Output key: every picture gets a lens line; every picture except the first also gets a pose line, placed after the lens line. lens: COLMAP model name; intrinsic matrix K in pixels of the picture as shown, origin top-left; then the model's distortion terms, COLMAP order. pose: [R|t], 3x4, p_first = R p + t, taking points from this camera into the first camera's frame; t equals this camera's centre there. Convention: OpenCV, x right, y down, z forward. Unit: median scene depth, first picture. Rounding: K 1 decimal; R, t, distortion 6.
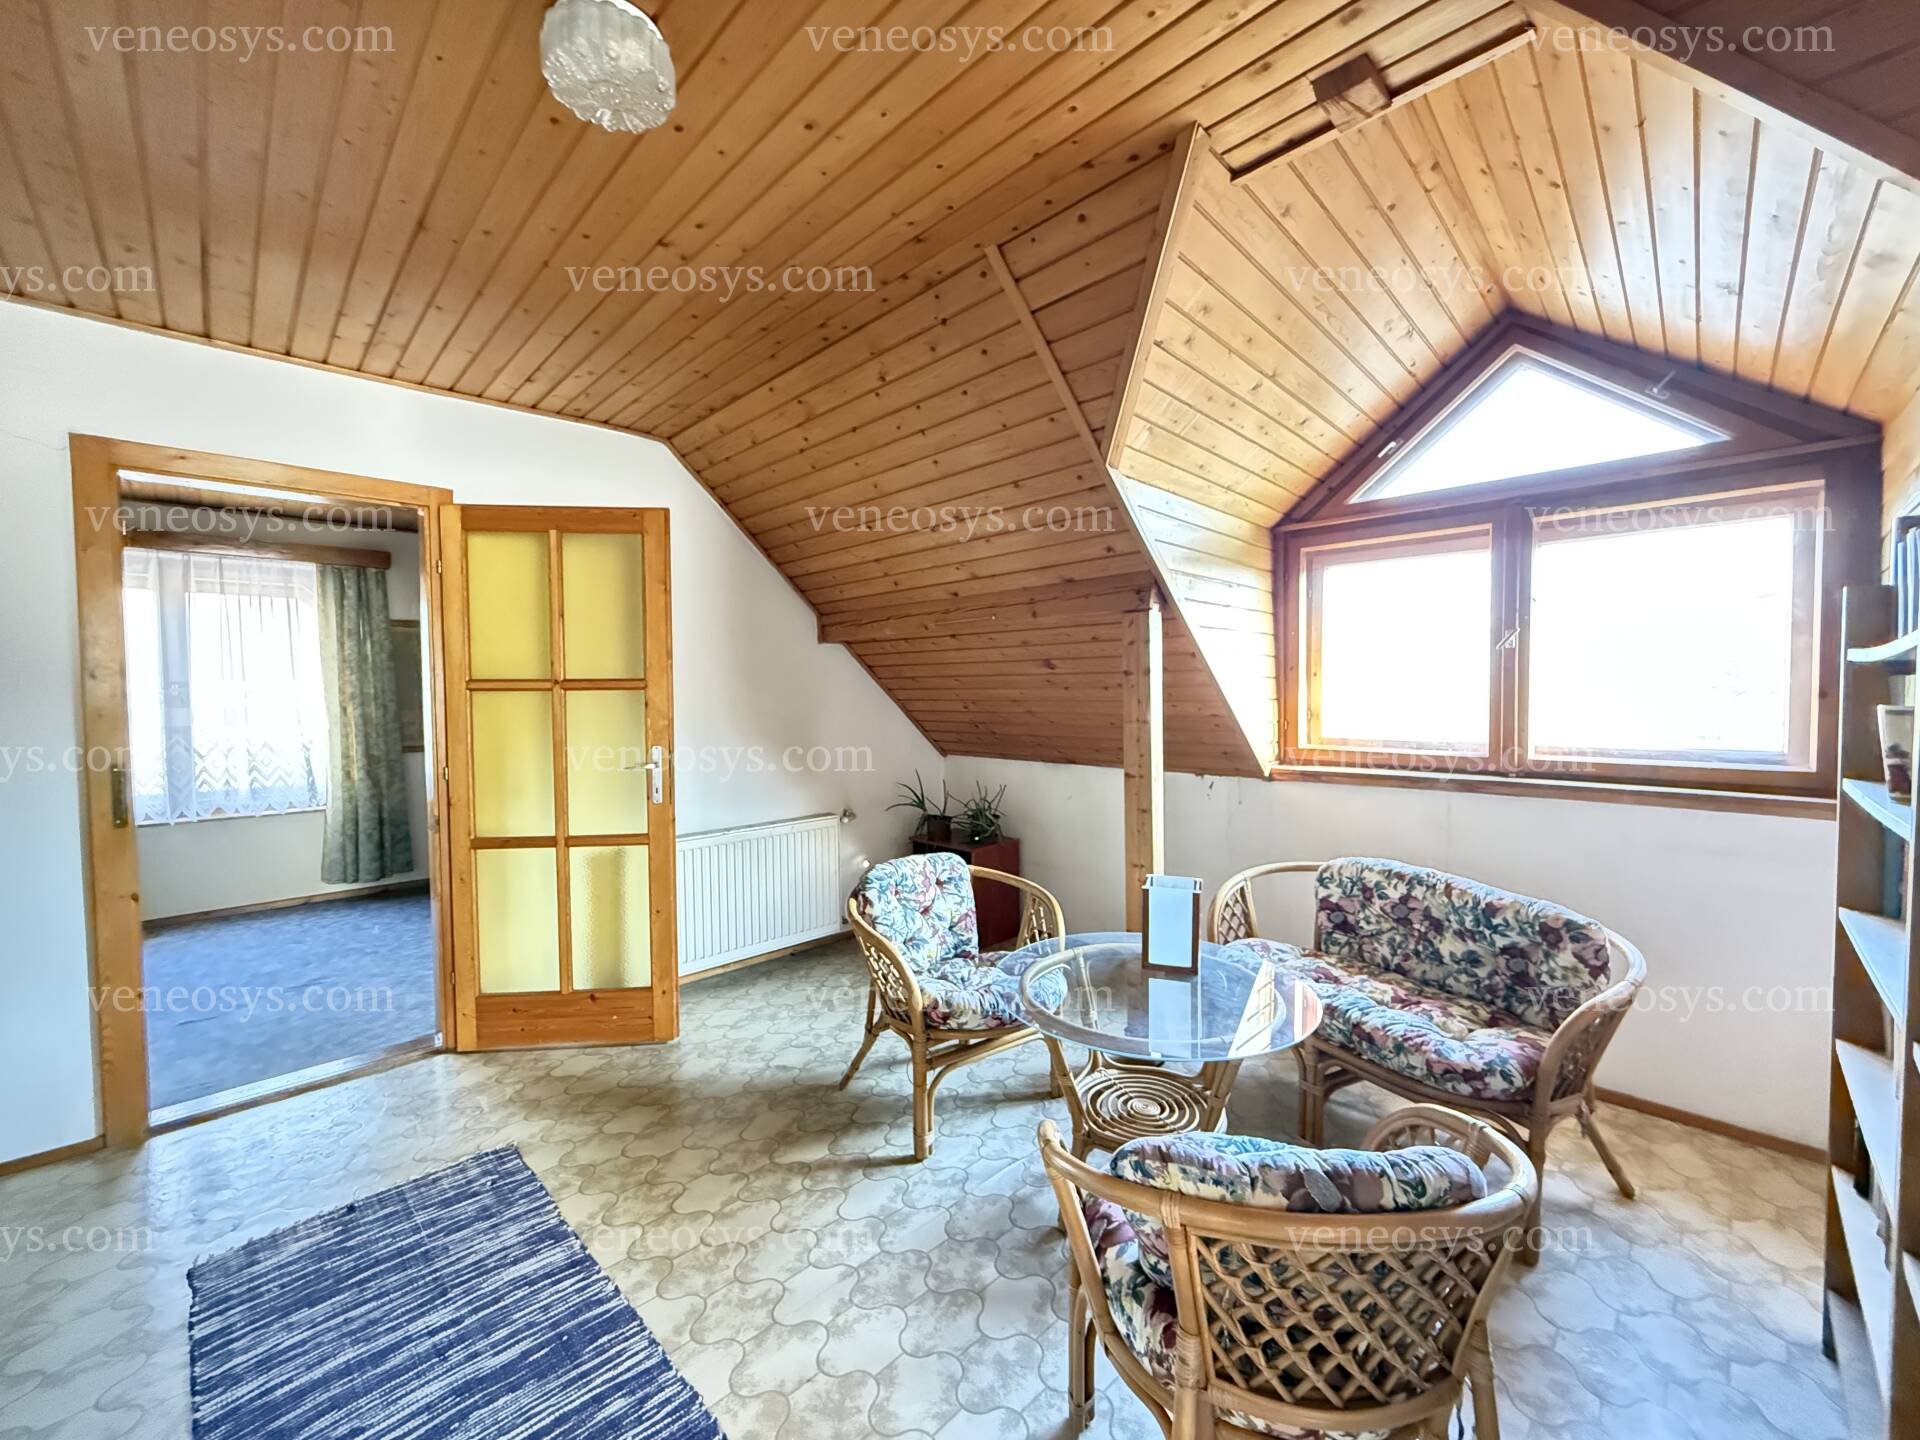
lens RADIAL K [[763.4, 0, 959.1], [0, 763.4, 716.9], [0, 0, 1]] dist [0.001368, -0.001160]
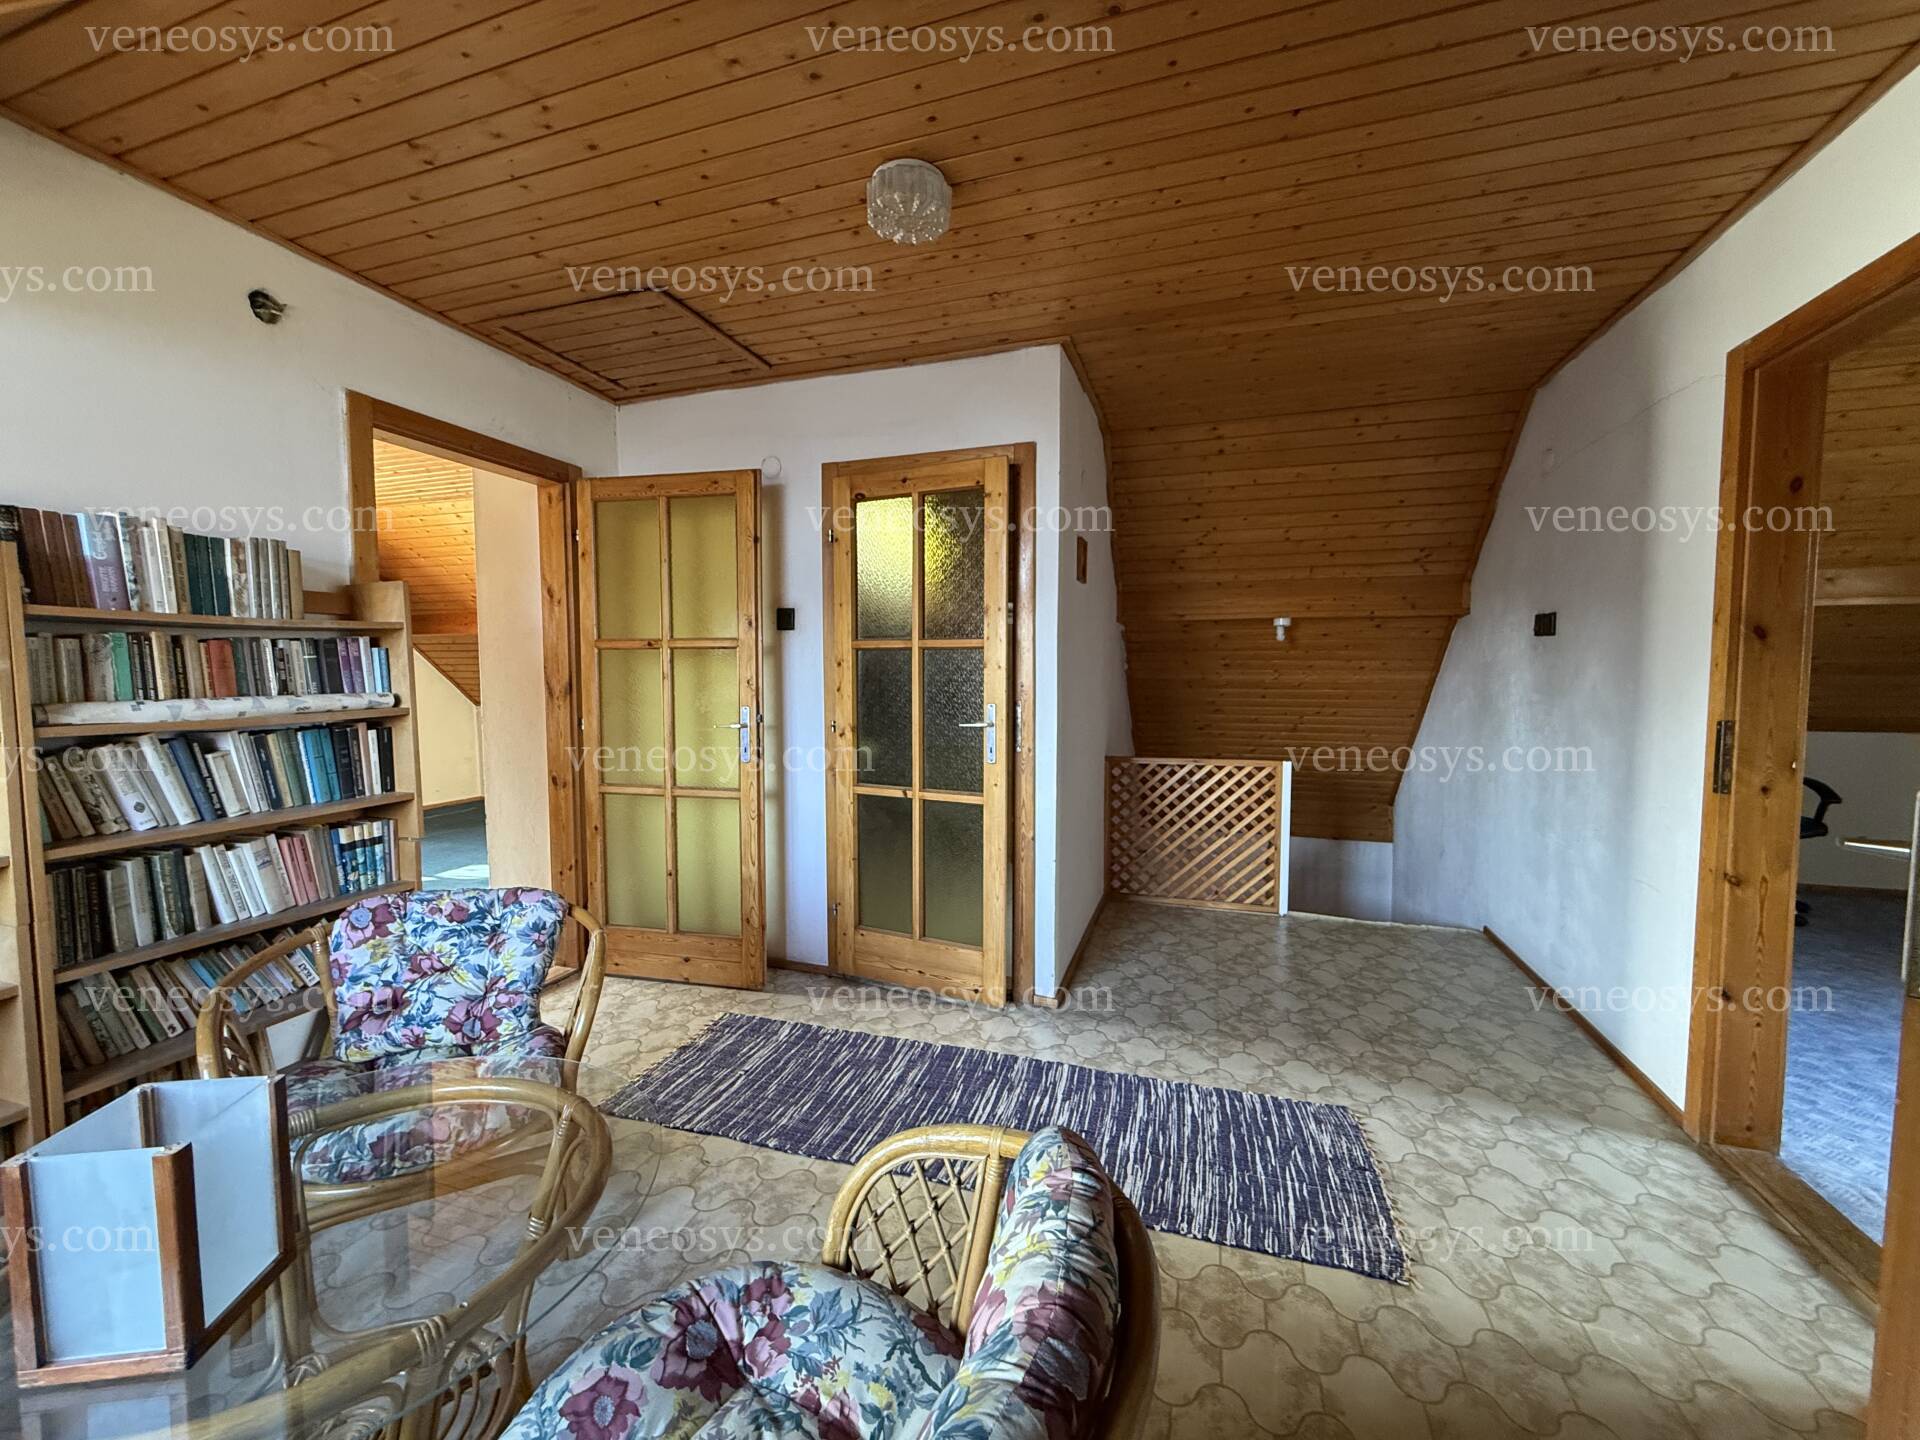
lens RADIAL K [[763.4, 0, 951.0], [0, 763.4, 719.8], [0, 0, 1]] dist [0.001368, -0.001160]
pose [[-0.892907, 0.036676, -0.448746, 0.088526], [-0.009070, 0.995009, 0.099369, -0.024239], [0.450151, 0.092797, -0.888118, 1.418896]]
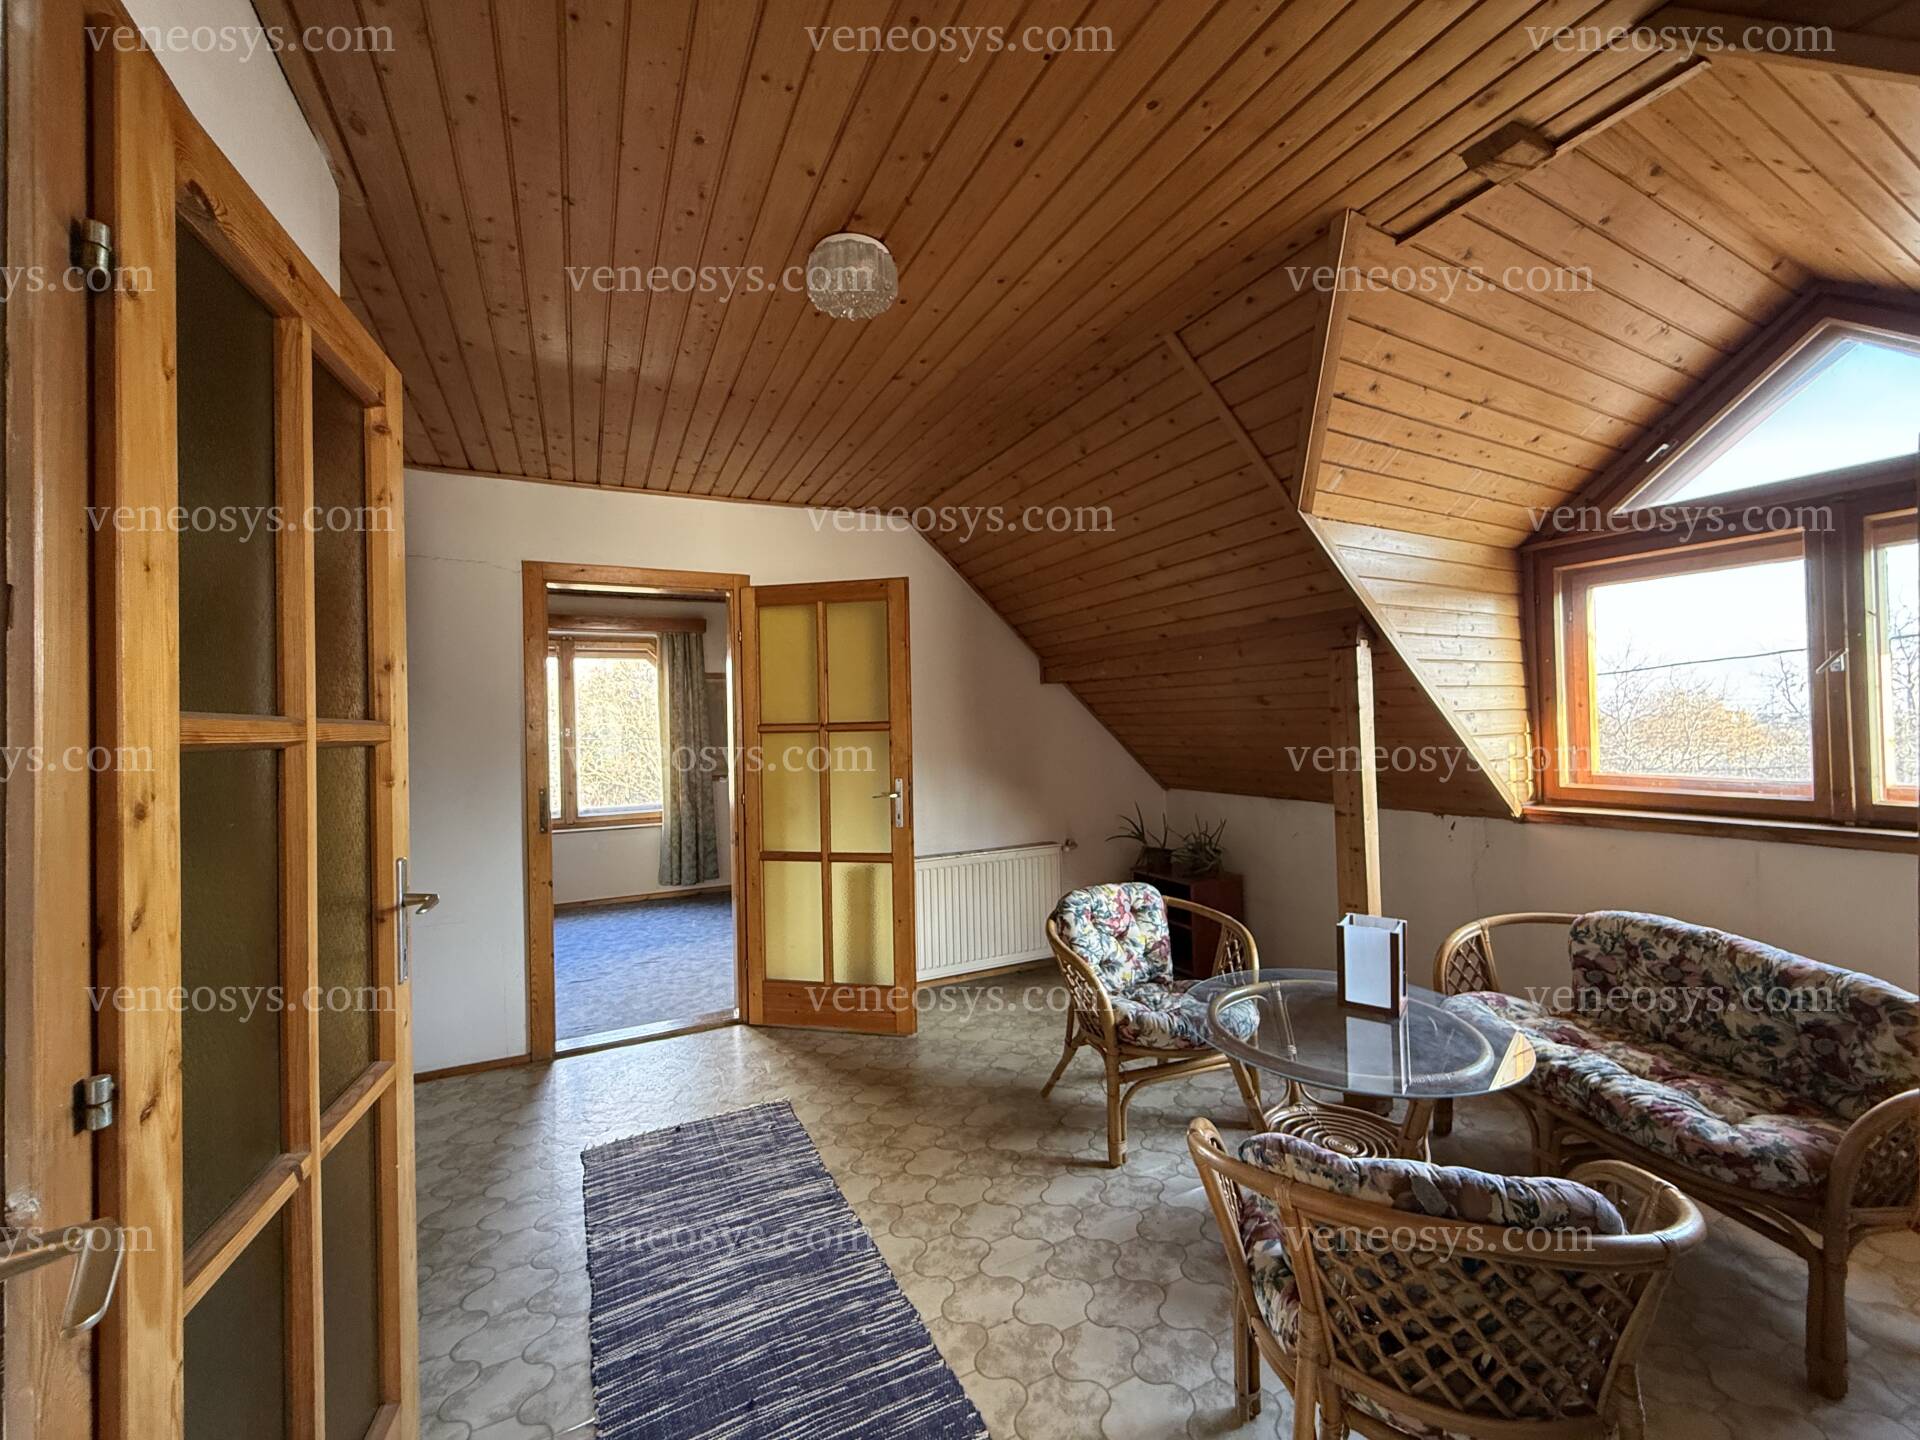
lens RADIAL K [[763.4, 0, 962.8], [0, 763.4, 718.3], [0, 0, 1]] dist [0.001368, -0.001160]
pose [[0.951719, -0.014783, -0.306615, 0.078619], [0.002933, 0.999232, -0.039073, -0.011313], [0.306958, 0.036287, 0.951031, -0.118038]]
